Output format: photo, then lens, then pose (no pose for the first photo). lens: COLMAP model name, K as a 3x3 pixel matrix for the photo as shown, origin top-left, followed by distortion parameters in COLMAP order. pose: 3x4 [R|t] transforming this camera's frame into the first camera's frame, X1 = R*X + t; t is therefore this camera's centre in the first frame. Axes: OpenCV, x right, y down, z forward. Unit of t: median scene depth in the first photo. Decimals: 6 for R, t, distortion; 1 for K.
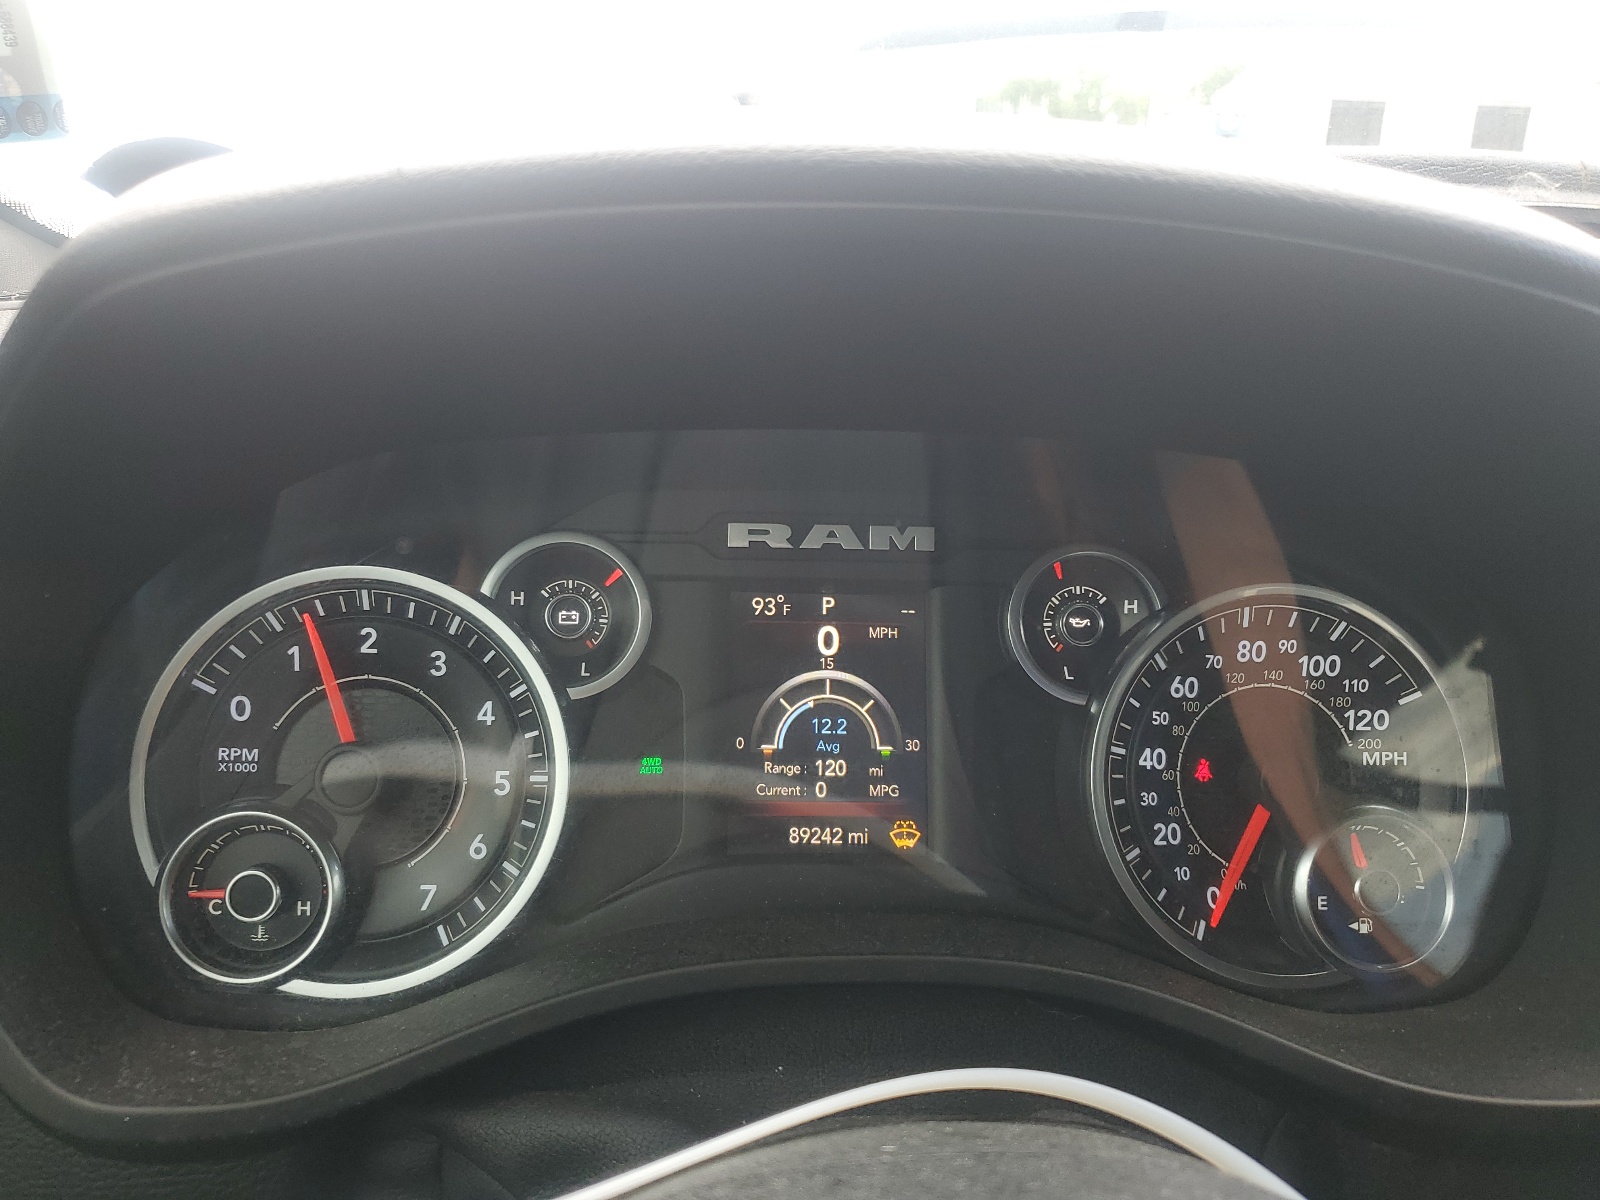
lens RADIAL K [[1220.5, 0, 800.0], [0, 1220.5, 601.9], [0, 0, 1]] dist [0.005622, 0.003052]
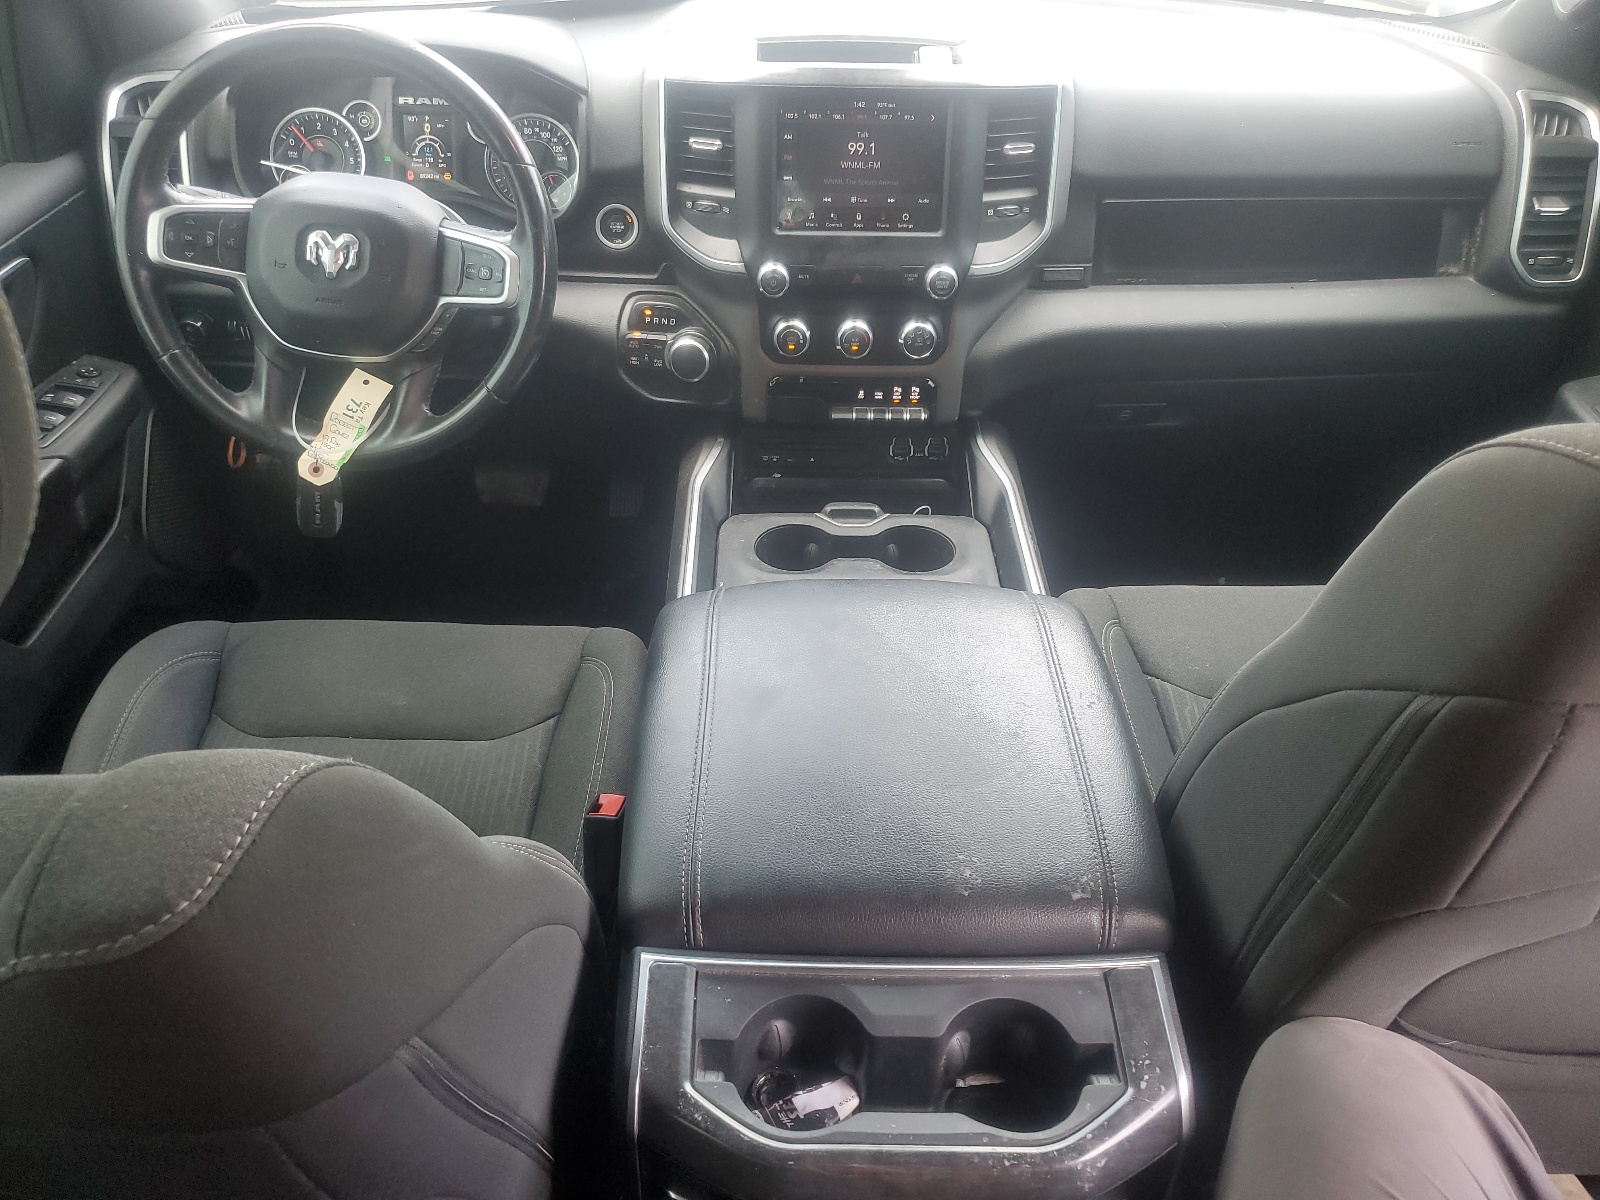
lens RADIAL K [[1220.5, 0, 798.3], [0, 1220.5, 599.7], [0, 0, 1]] dist [0.005622, 0.003052]
pose [[0.997120, 0.031209, -0.069122, 1.651533], [-0.004160, 0.932542, 0.361037, 0.022907], [0.075727, -0.359710, 0.929986, -3.417153]]
